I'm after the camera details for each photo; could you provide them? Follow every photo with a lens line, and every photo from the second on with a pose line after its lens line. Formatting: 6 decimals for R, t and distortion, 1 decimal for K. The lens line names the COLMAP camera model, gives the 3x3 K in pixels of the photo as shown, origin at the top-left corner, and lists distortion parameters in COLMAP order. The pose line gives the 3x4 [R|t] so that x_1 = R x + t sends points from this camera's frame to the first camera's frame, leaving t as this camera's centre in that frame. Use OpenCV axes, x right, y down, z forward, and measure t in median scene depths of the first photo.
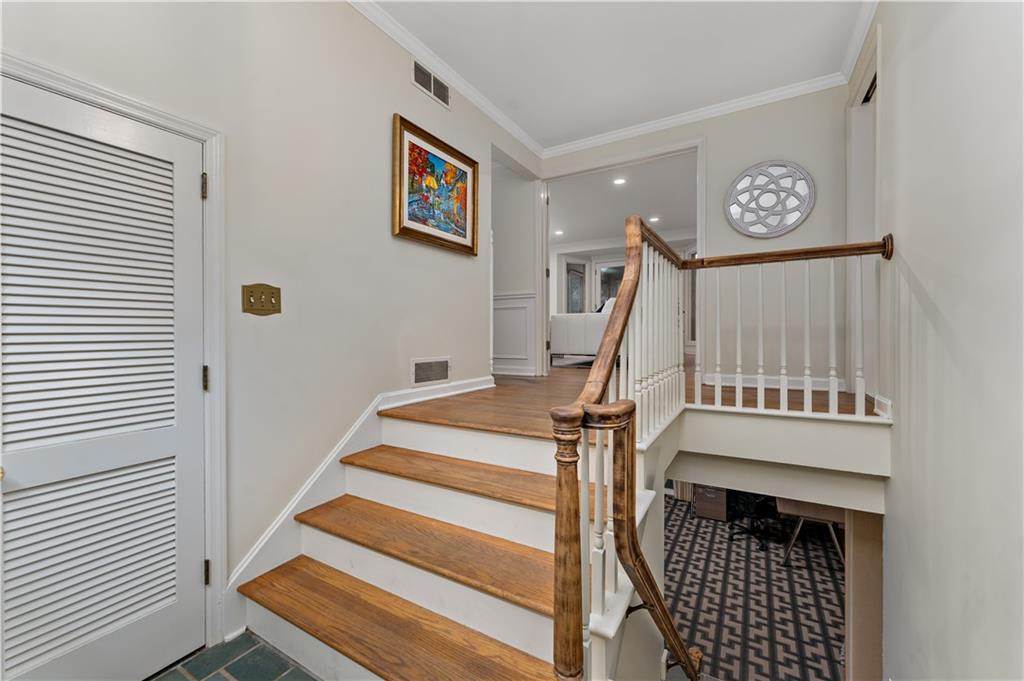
lens RADIAL K [[412.3, 0, 512.7], [0, 412.3, 336.2], [0, 0, 1]] dist [0.001236, -0.000521]
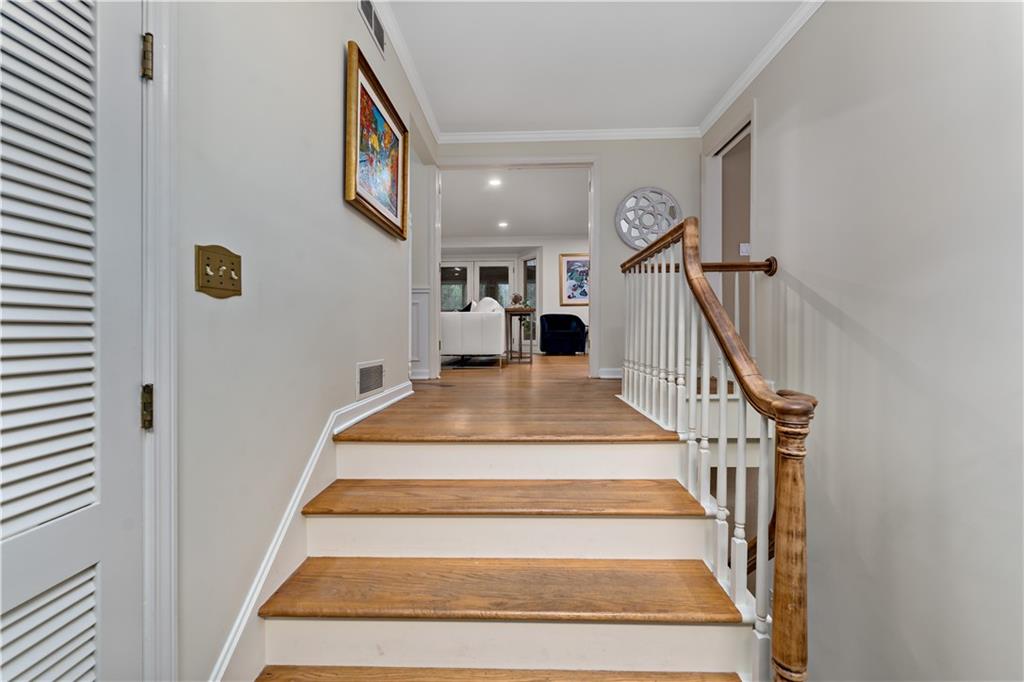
lens RADIAL K [[412.7, 0, 511.6], [0, 412.7, 336.7], [0, 0, 1]] dist [-0.001475, -0.000254]
pose [[0.876568, -0.004087, 0.481261, -0.438957], [0.004944, 0.999988, -0.000512, 0.007737], [-0.481253, 0.002828, 0.876577, 0.215472]]
